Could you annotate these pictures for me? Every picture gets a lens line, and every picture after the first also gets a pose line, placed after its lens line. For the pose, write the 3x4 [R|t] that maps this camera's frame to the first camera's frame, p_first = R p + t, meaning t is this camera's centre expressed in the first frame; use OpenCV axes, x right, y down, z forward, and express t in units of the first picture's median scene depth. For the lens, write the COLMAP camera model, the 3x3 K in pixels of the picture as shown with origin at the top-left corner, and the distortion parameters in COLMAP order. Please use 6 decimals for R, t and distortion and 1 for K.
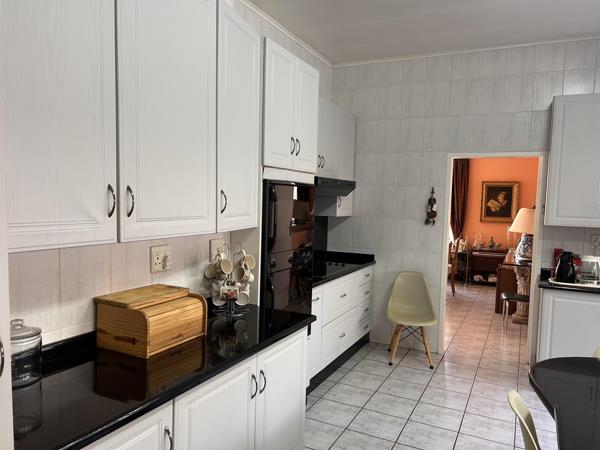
lens RADIAL K [[454.4, 0, 296.1], [0, 454.4, 234.6], [0, 0, 1]] dist [0.076532, -0.093617]
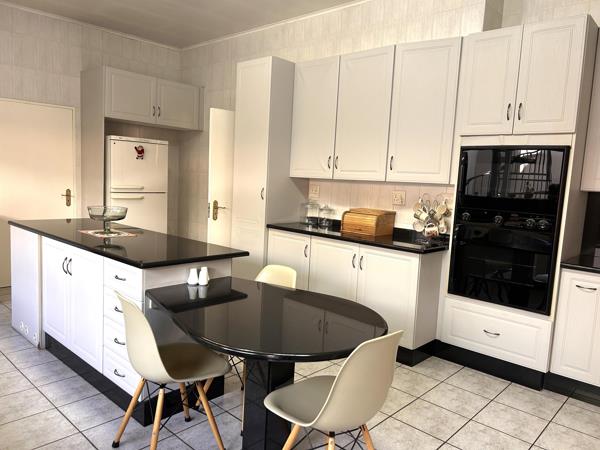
lens RADIAL K [[454.4, 0, 296.1], [0, 454.4, 234.6], [0, 0, 1]] dist [0.076532, -0.093617]
pose [[-0.292928, 0.083537, -0.952478, 3.271848], [-0.131490, 0.983191, 0.126669, 0.043160], [0.947050, 0.162347, -0.277020, 2.413818]]
